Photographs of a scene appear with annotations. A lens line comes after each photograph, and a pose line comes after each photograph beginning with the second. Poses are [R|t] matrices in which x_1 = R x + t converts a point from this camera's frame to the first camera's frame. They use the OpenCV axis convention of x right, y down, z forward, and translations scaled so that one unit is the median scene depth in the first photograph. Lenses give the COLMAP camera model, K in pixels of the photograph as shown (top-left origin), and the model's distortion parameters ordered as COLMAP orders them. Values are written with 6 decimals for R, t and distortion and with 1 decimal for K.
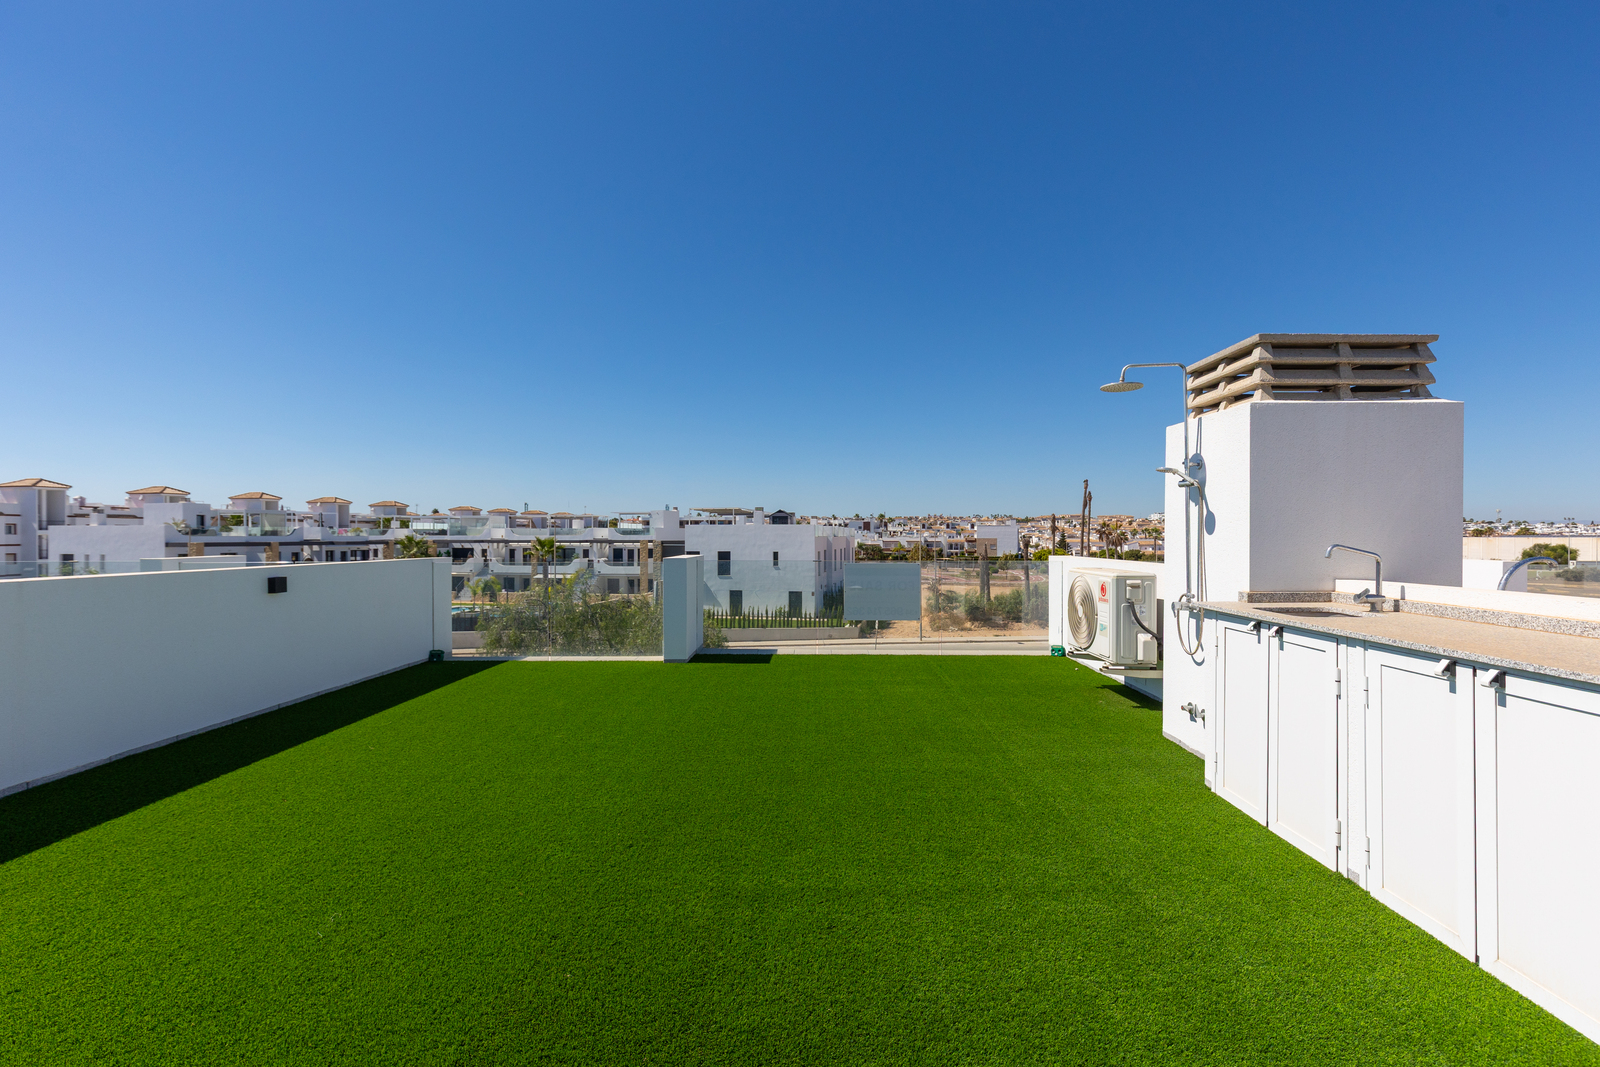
lens RADIAL K [[714.6, 0, 799.5], [0, 714.6, 537.1], [0, 0, 1]] dist [0.001853, -0.000054]
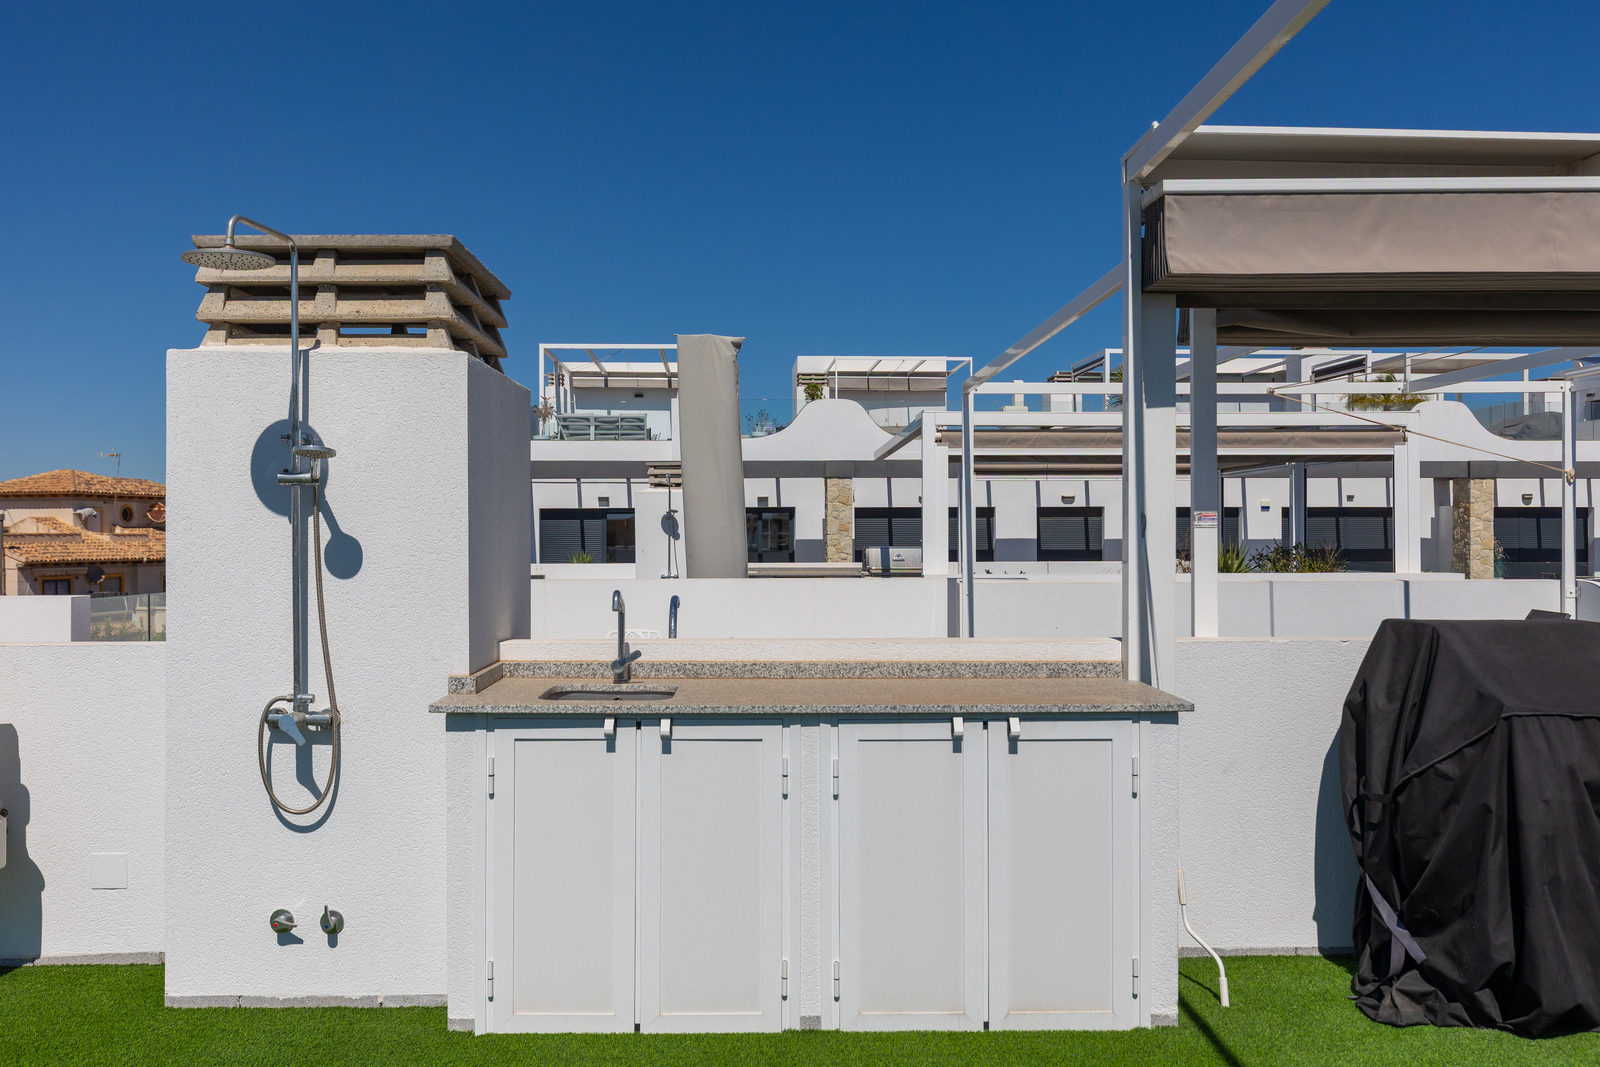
lens RADIAL K [[1365.9, 0, 800.5], [0, 1365.9, 542.4], [0, 0, 1]] dist [0.002585, 0.000081]
pose [[-0.046560, -0.006852, 0.998892, -0.417178], [0.003920, 0.999968, 0.007042, -0.032675], [-0.998908, 0.004244, -0.046532, 0.648213]]
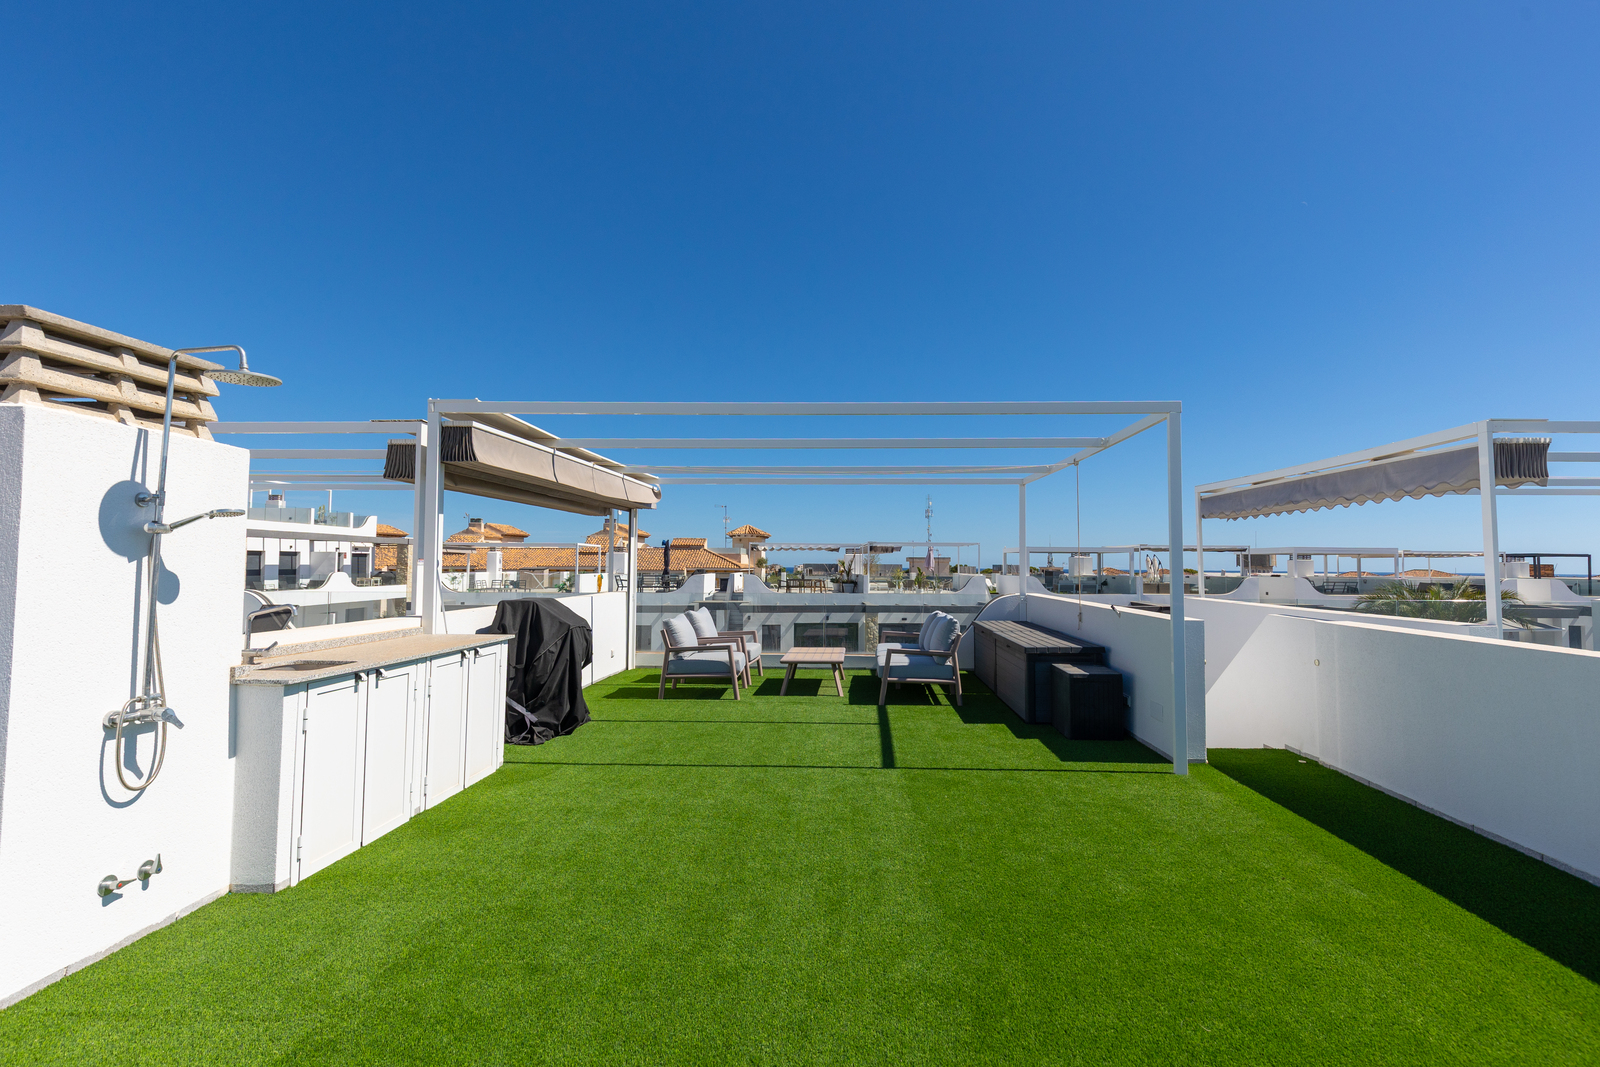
lens RADIAL K [[737.4, 0, 835.8], [0, 737.4, 526.5], [0, 0, 1]] dist [0.000991, -0.000326]
pose [[-0.999974, -0.006836, 0.002189, -0.084533], [-0.006934, 0.998778, -0.048939, -0.044569], [-0.001852, -0.048953, -0.998799, 1.588840]]
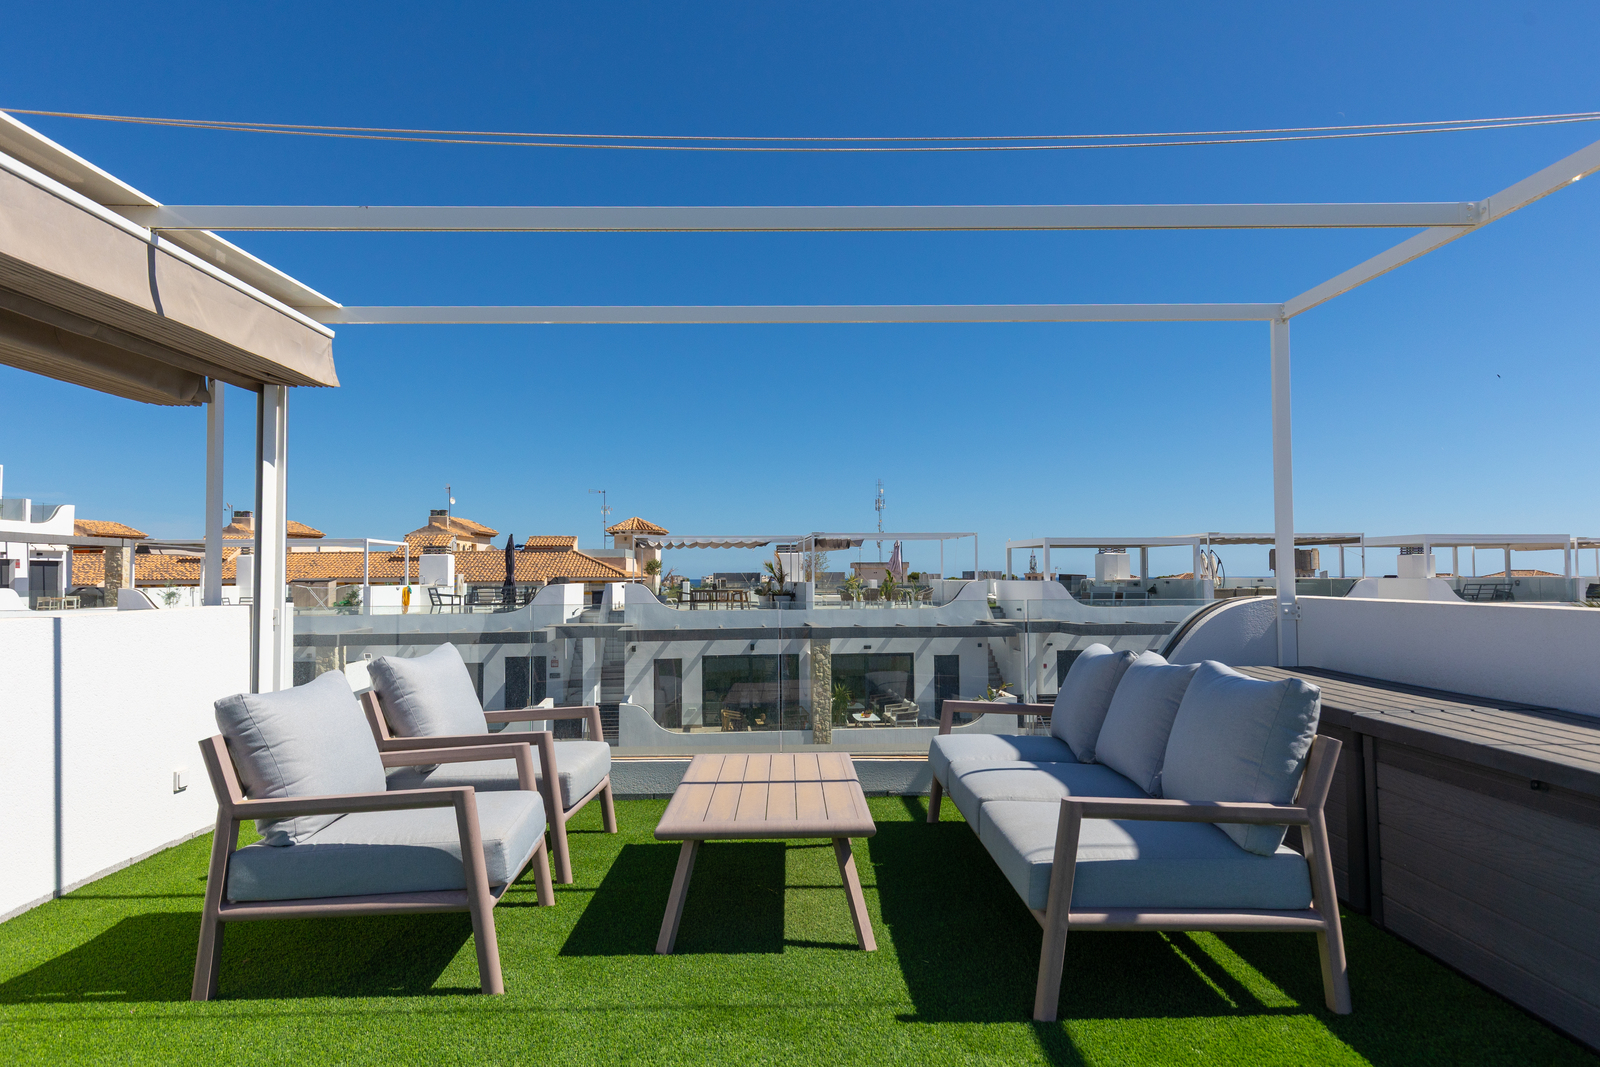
lens RADIAL K [[947.2, 0, 800.0], [0, 947.2, 533.5], [0, 0, 1]] dist [0.004358, 0.002441]
pose [[-0.998961, 0.003034, -0.045465, -0.016633], [0.004901, 0.999146, -0.041016, 0.016714], [0.045302, -0.041196, -0.998124, 0.412852]]
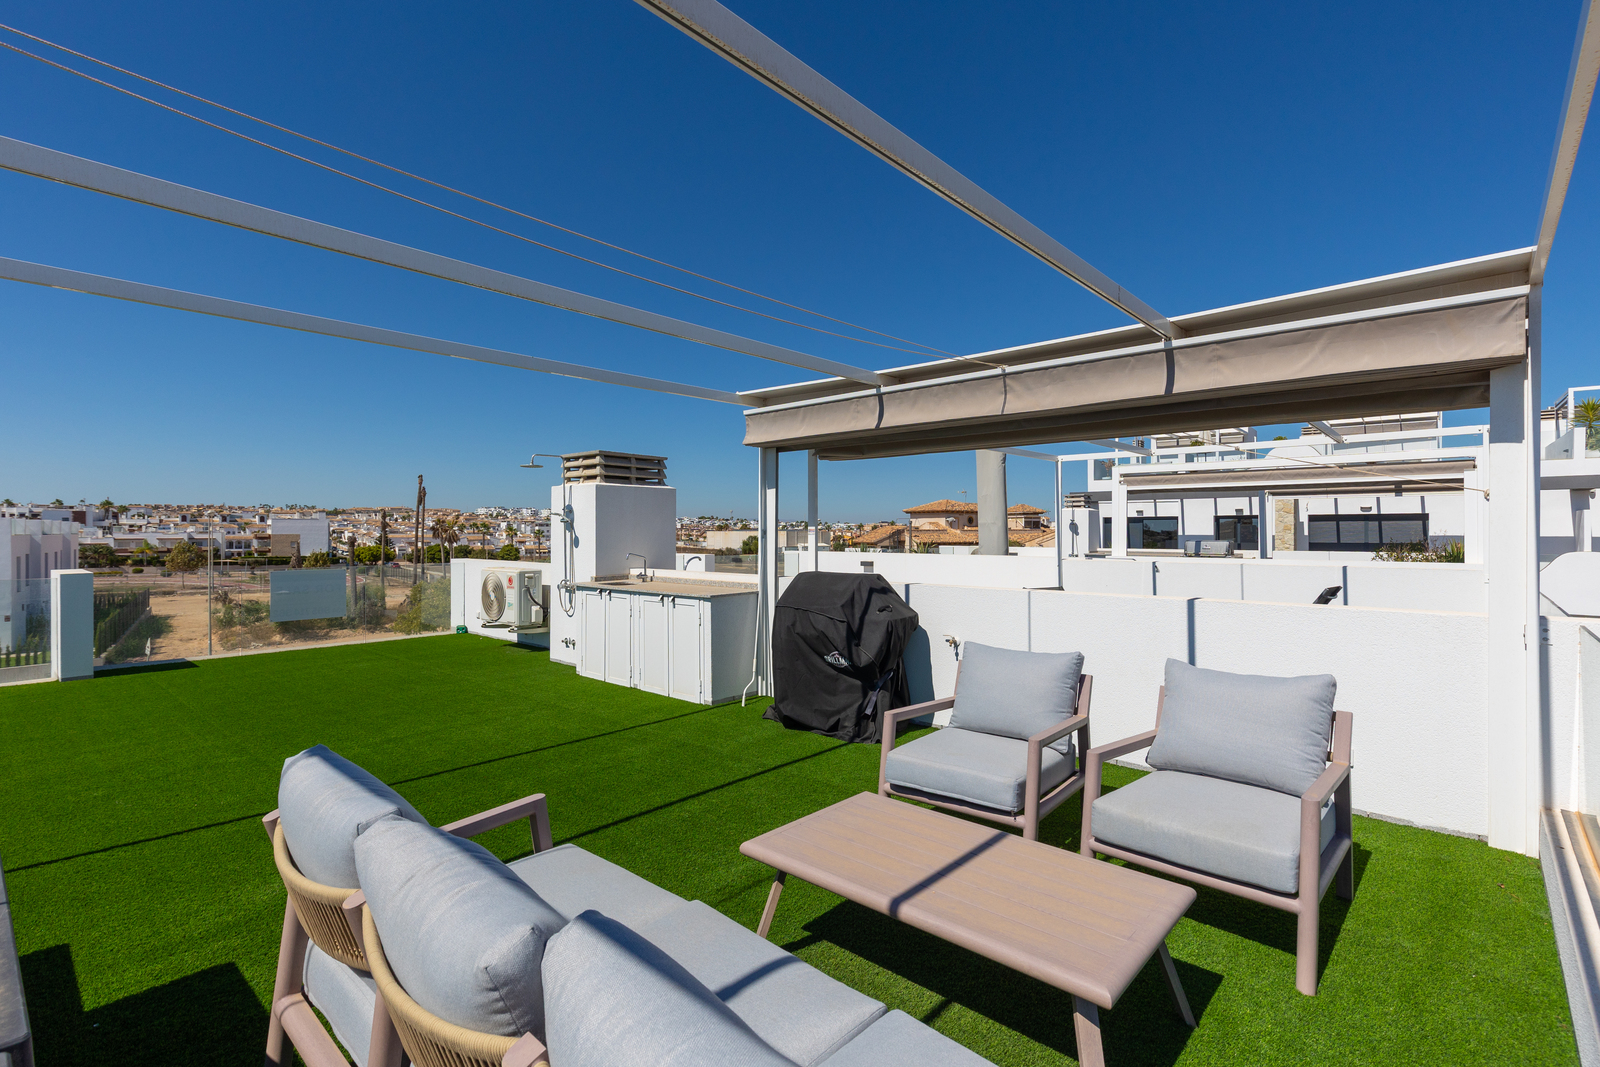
lens RADIAL K [[746.3, 0, 804.7], [0, 746.3, 530.2], [0, 0, 1]] dist [0.002521, -0.000080]
pose [[0.644223, -0.001436, 0.764836, -0.516084], [0.002683, 0.999996, -0.000382, -0.044233], [-0.764833, 0.002298, 0.644225, -0.696014]]
